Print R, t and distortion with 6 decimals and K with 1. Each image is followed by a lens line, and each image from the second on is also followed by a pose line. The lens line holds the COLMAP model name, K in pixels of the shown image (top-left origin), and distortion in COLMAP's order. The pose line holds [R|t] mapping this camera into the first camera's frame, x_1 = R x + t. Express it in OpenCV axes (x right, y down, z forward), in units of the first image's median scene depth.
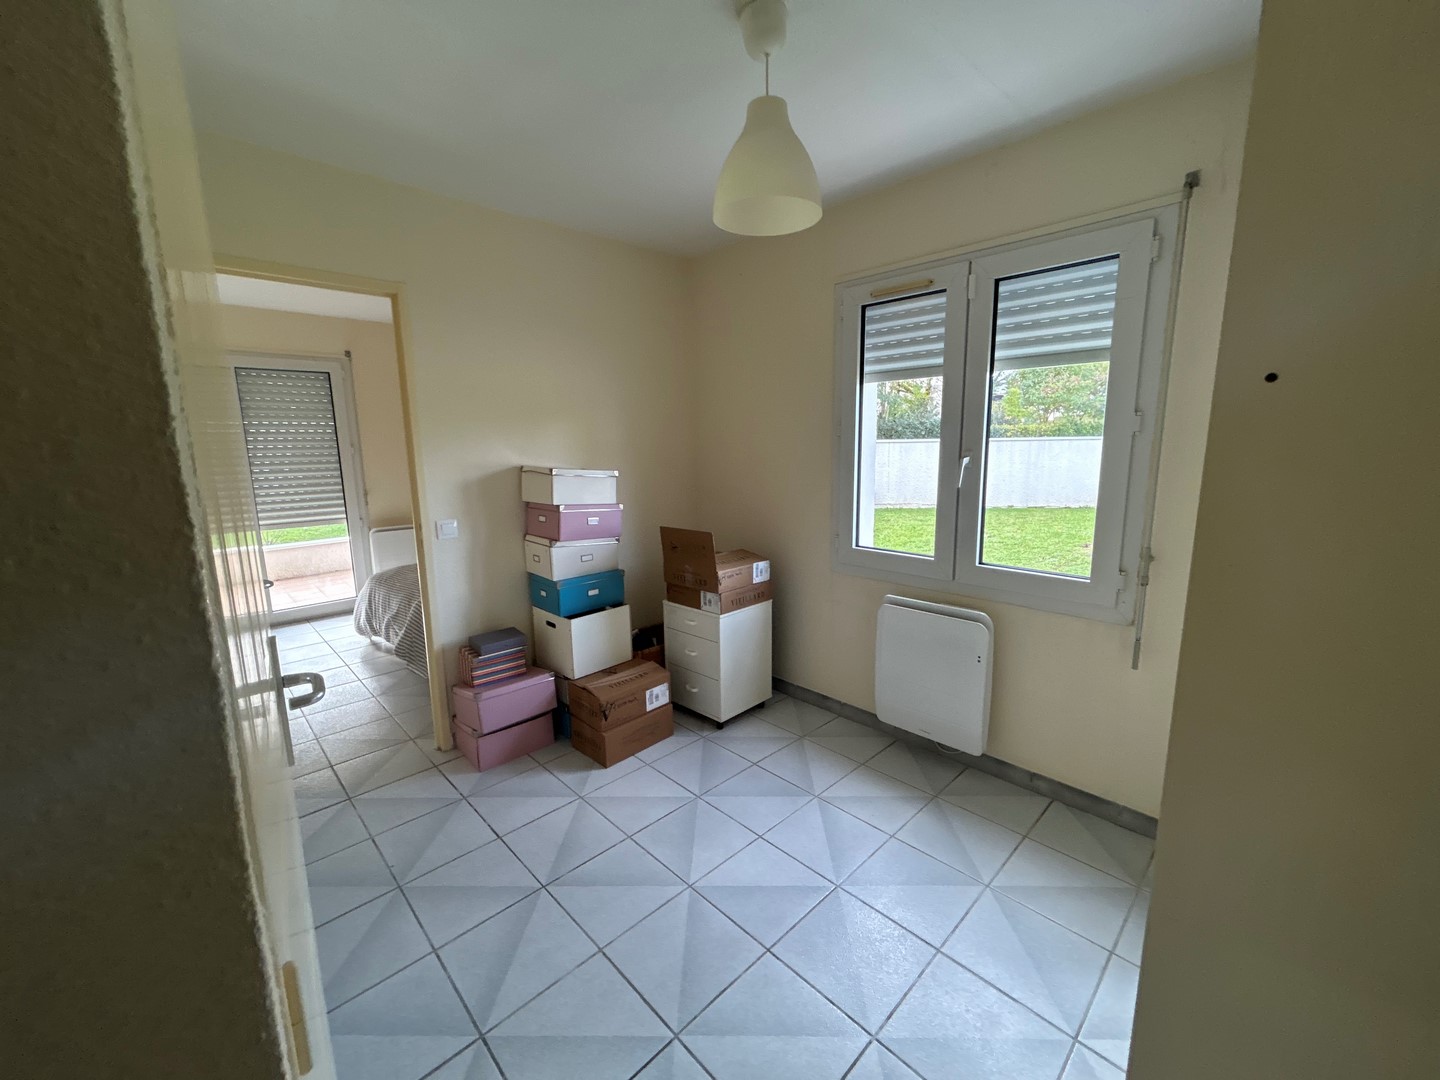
lens RADIAL K [[578.7, 0, 725.5], [0, 578.7, 532.8], [0, 0, 1]] dist [-0.006810, 0.000743]
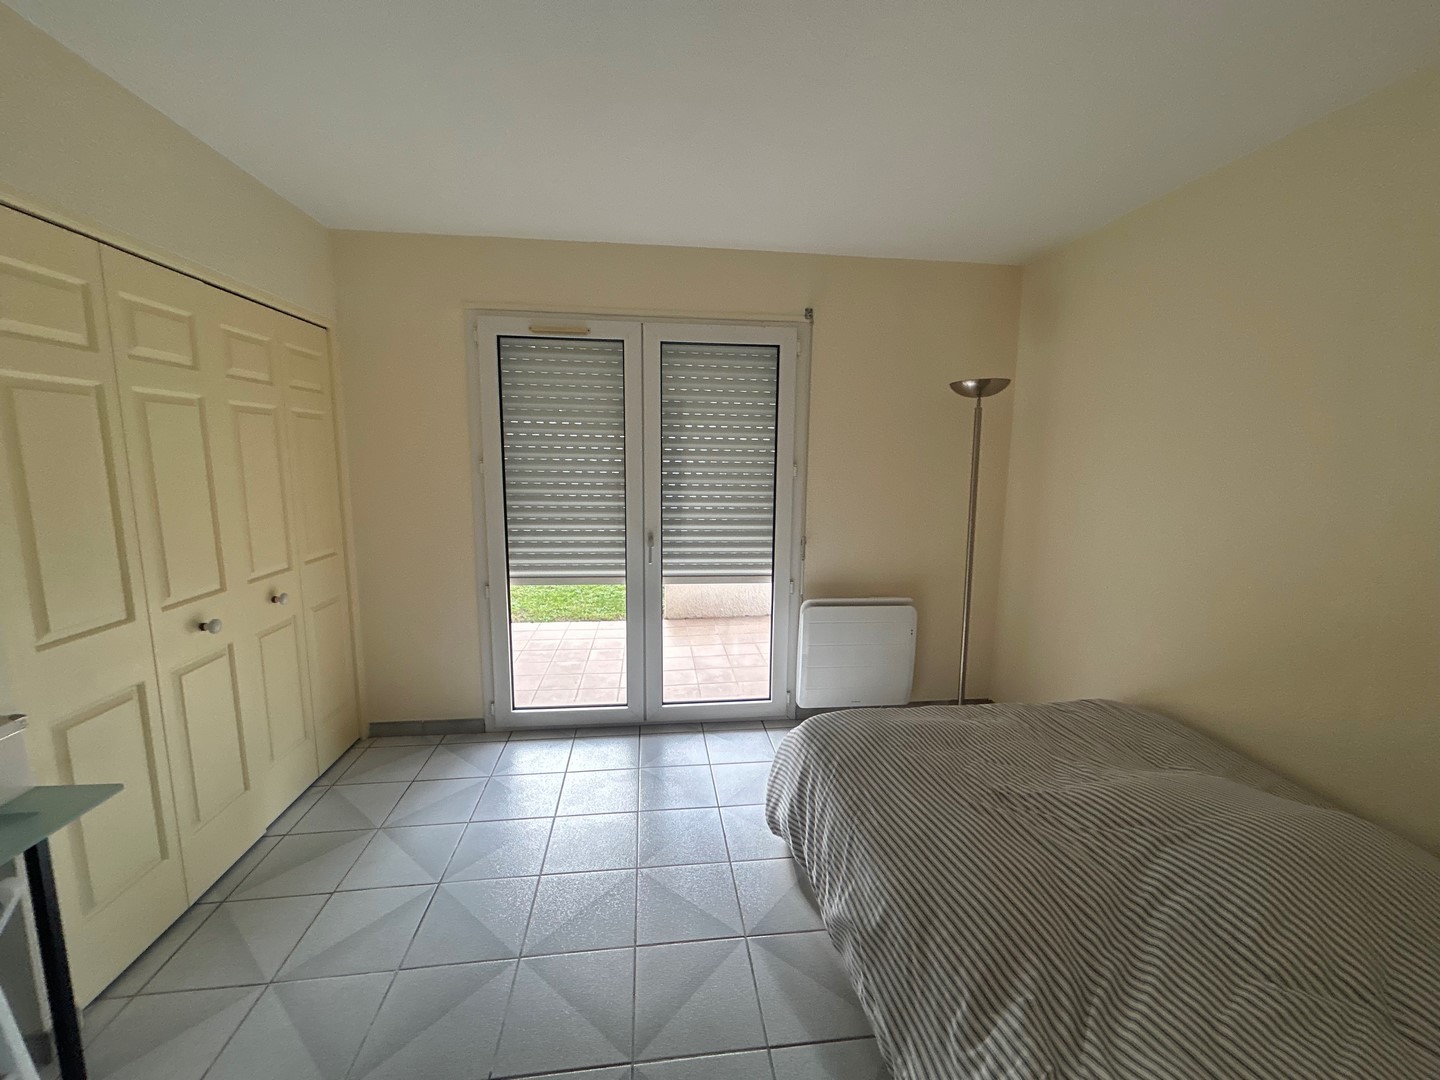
lens RADIAL K [[578.7, 0, 728.0], [0, 578.7, 534.0], [0, 0, 1]] dist [-0.006810, 0.000743]
pose [[0.792609, 0.129573, -0.595804, -0.323971], [-0.125817, 0.990886, 0.048118, -0.096641], [0.596608, 0.036824, 0.801687, 0.461819]]
